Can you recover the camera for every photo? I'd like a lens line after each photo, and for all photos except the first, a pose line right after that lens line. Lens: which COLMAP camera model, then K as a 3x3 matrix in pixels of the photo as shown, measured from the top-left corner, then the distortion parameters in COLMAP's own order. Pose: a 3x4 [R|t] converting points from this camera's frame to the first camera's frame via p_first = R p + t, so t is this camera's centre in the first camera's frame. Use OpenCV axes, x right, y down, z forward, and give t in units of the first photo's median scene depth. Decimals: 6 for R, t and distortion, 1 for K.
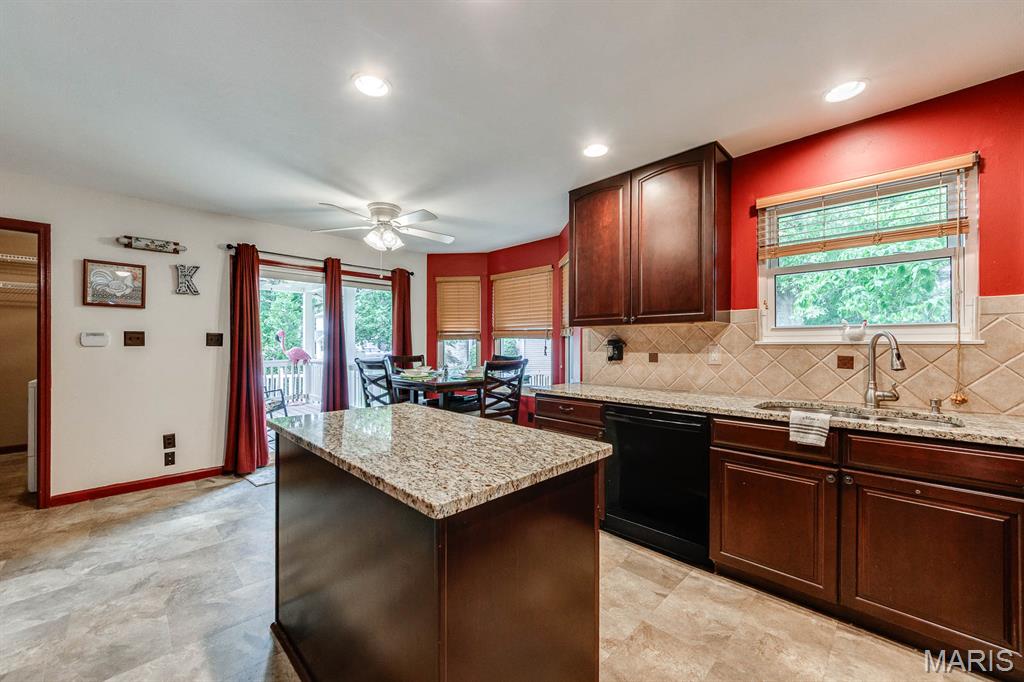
lens RADIAL K [[393.6, 0, 495.3], [0, 393.6, 344.5], [0, 0, 1]] dist [0.000279, 0.000049]
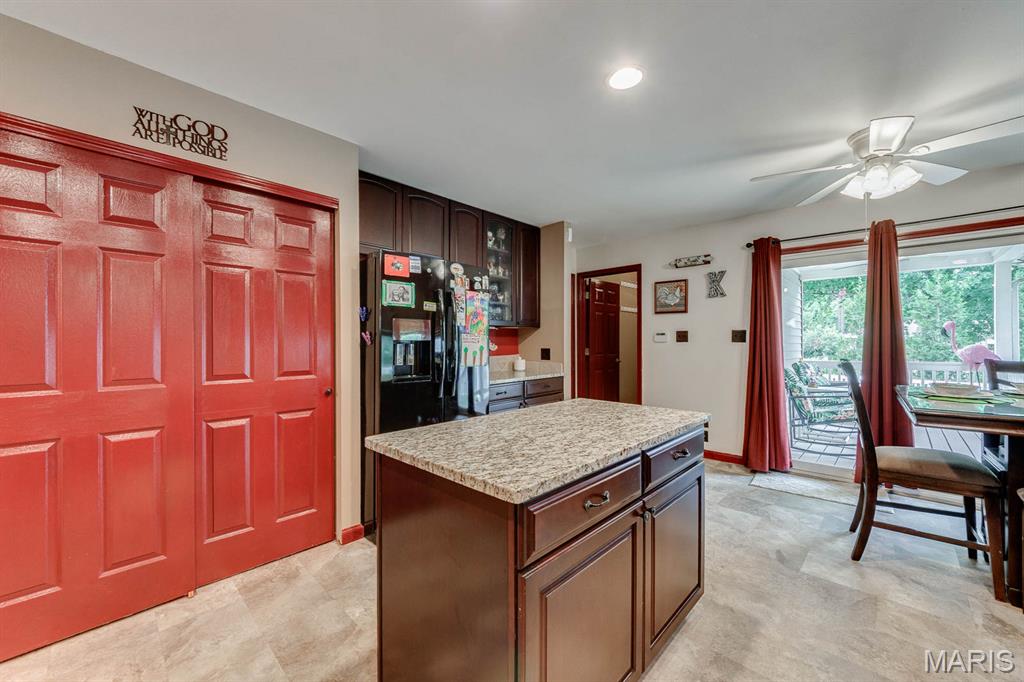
lens RADIAL K [[399.9, 0, 512.0], [0, 399.9, 341.0], [0, 0, 1]] dist [-0.000996, -0.000036]
pose [[0.047843, -0.002278, -0.998852, 0.386109], [0.001578, 0.999996, -0.002205, 0.002292], [0.998854, -0.001470, 0.047846, 0.382969]]
